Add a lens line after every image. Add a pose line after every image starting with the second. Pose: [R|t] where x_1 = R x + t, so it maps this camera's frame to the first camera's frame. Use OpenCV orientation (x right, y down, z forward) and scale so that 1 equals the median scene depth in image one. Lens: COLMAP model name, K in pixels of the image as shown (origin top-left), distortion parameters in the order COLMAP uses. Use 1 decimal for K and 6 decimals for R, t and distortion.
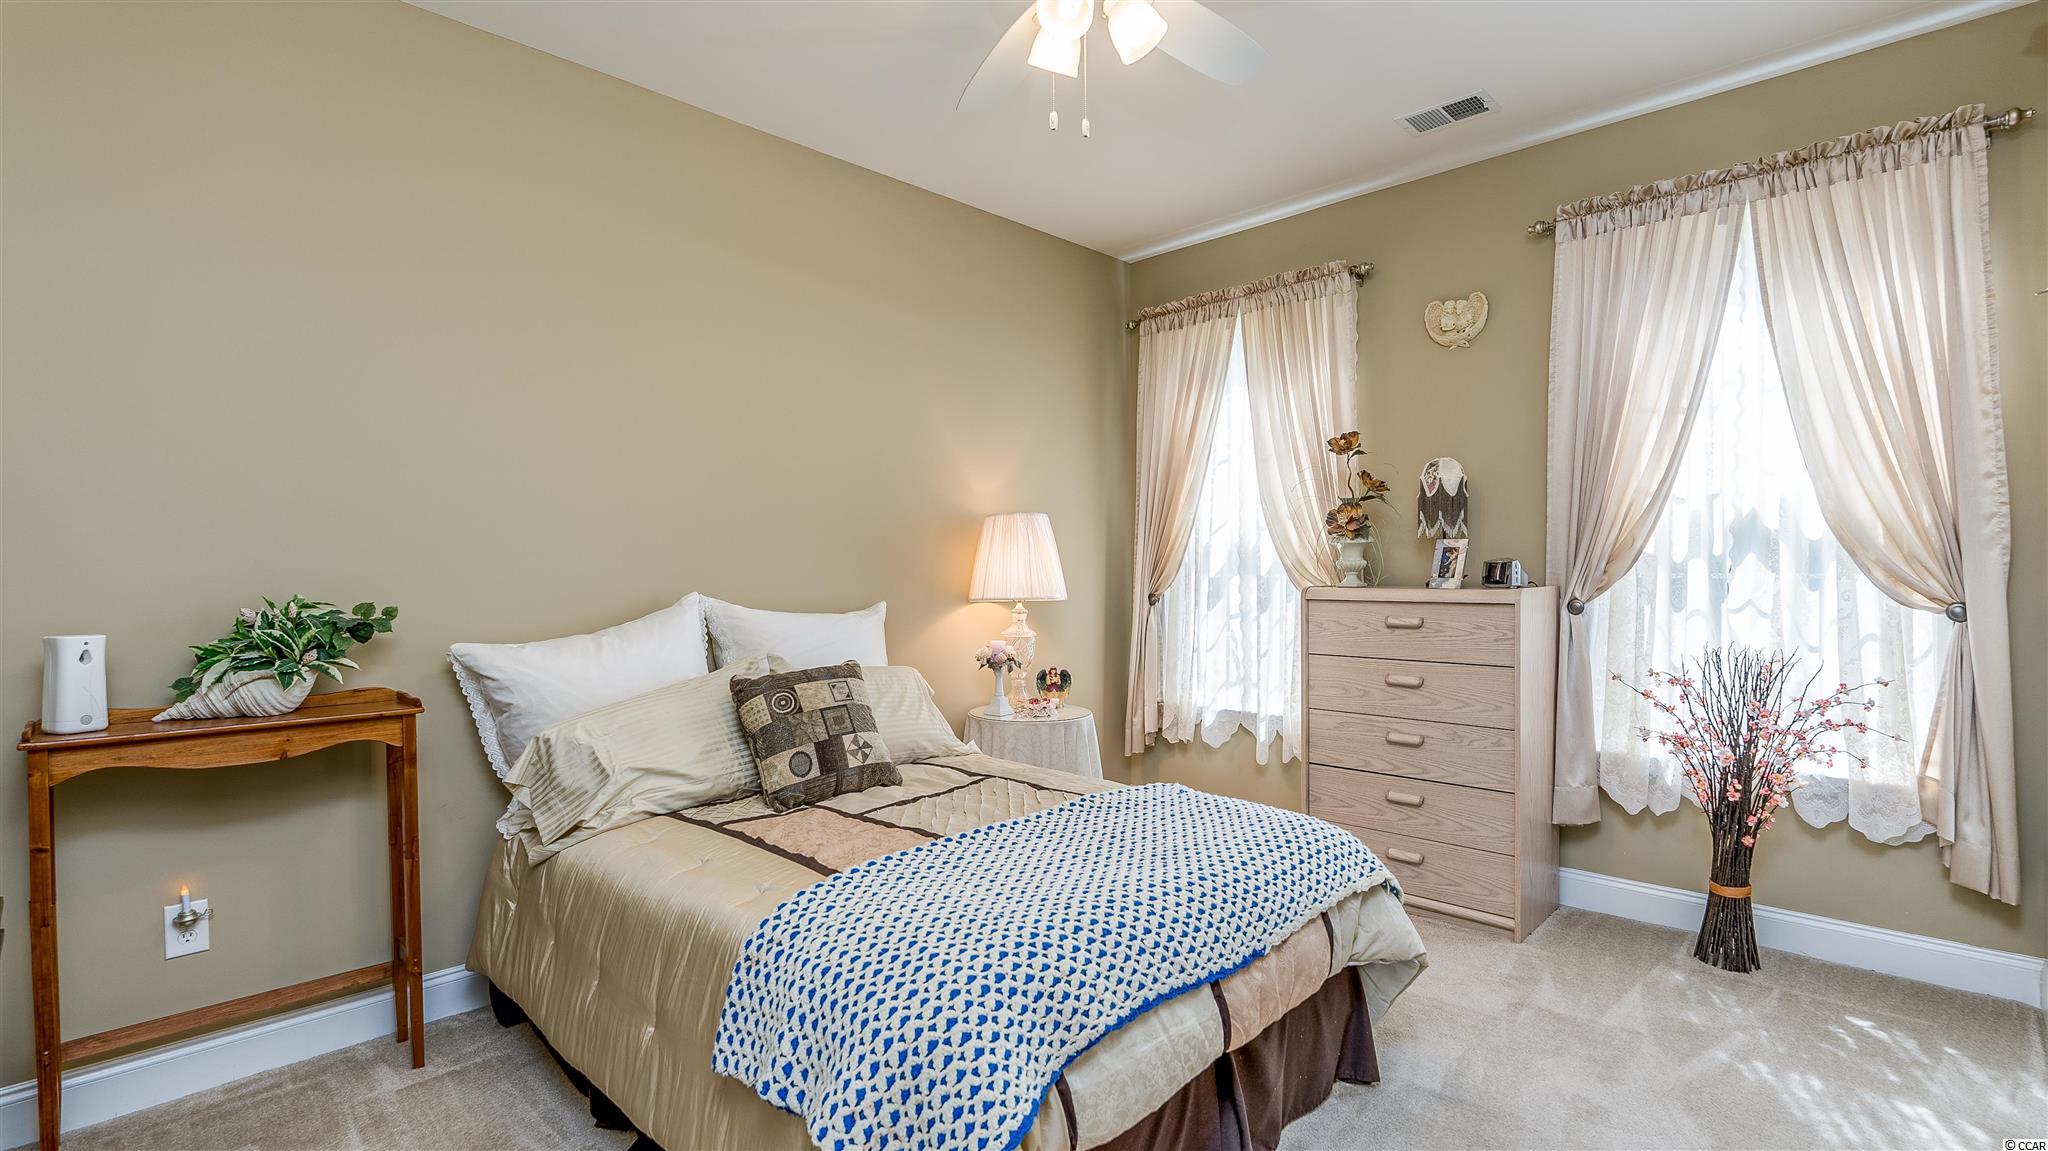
lens RADIAL K [[917.4, 0, 1024.0], [0, 917.4, 575.5], [0, 0, 1]] dist [-0.012440, -0.000587]
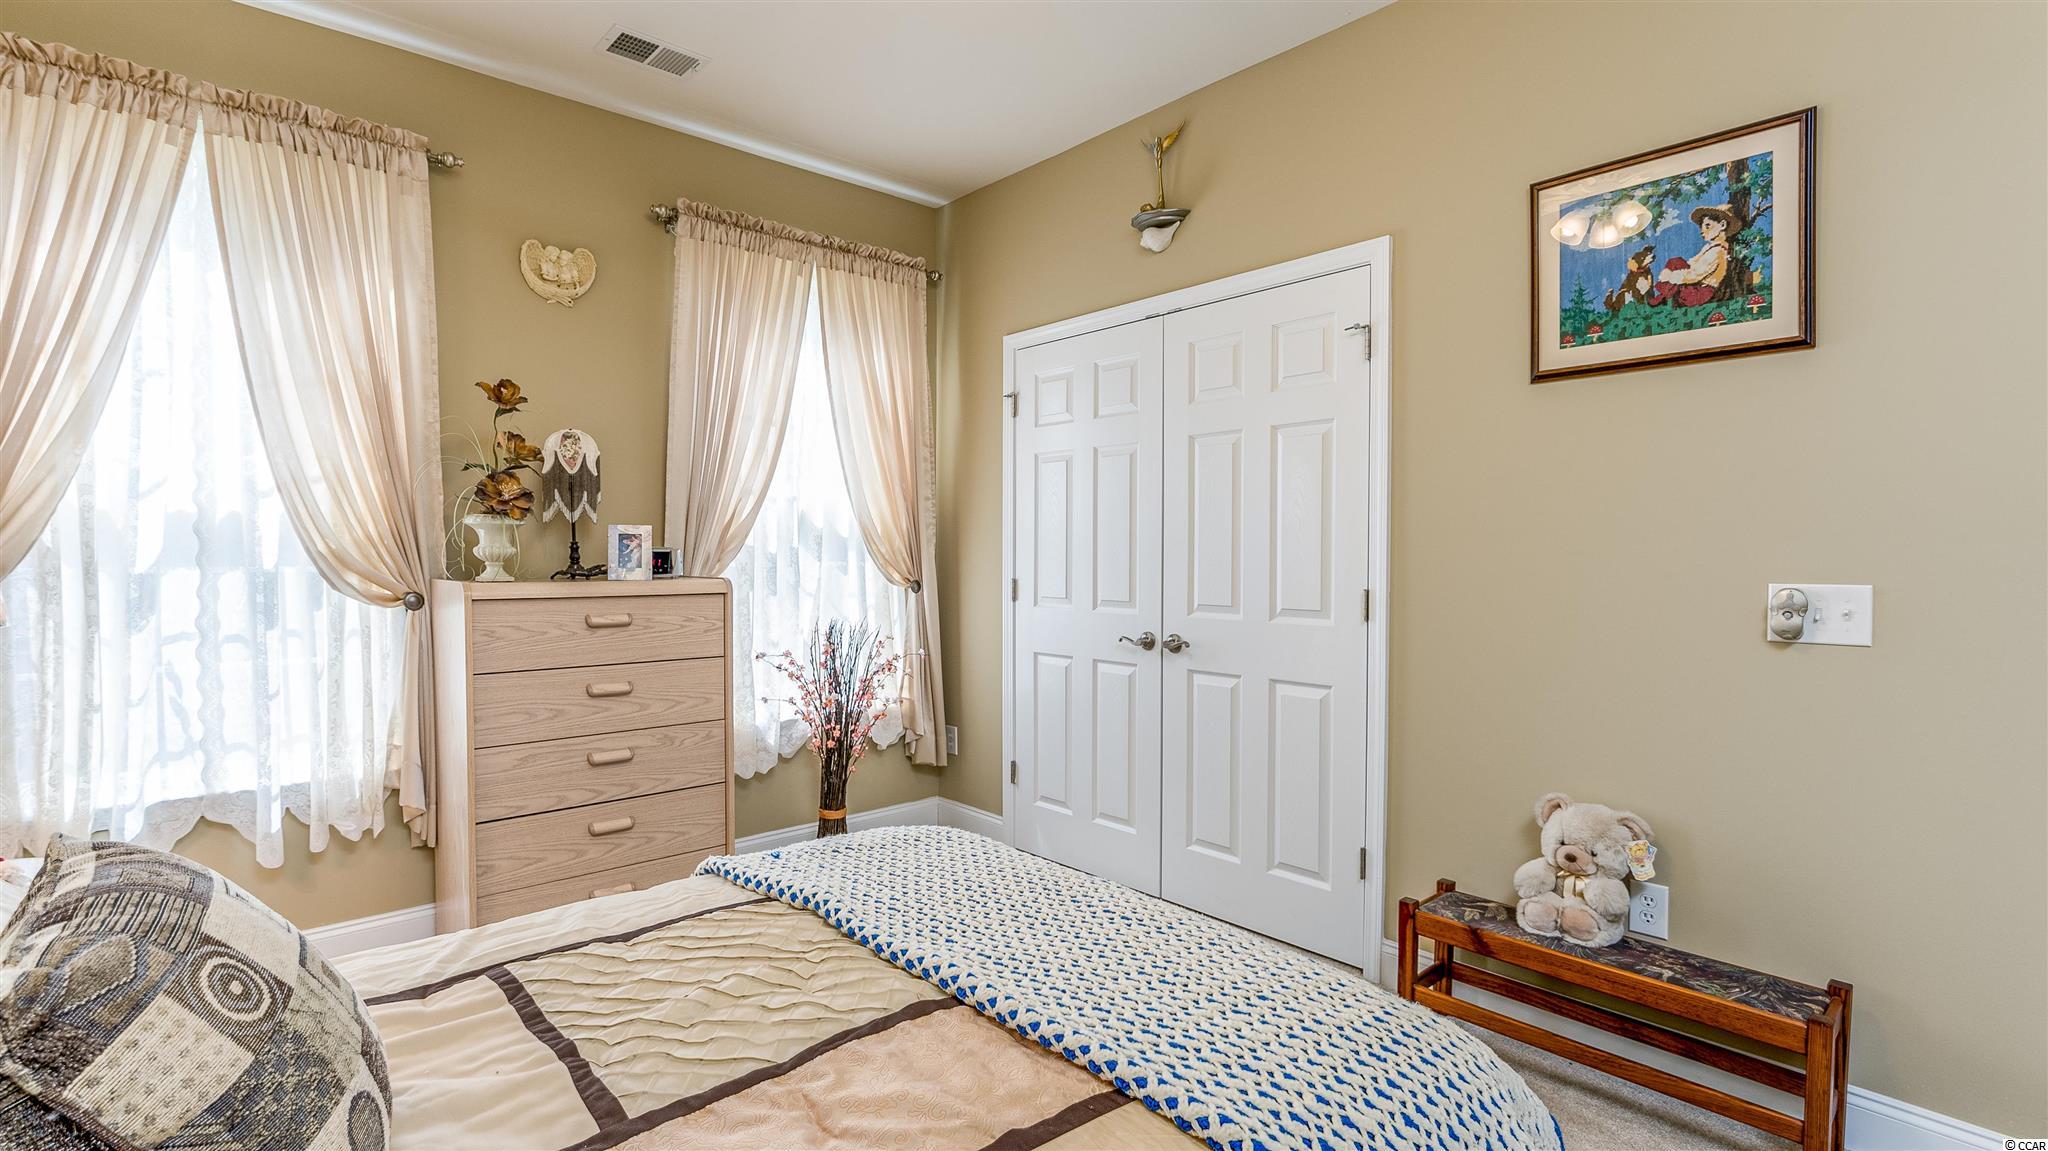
lens RADIAL K [[967.8, 0, 962.3], [0, 967.8, 580.5], [0, 0, 1]] dist [-0.015458, -0.000163]
pose [[0.081847, -0.018888, 0.996466, -0.459000], [0.008881, 0.999795, 0.018222, 0.000424], [-0.996605, 0.007358, 0.081998, 0.605329]]
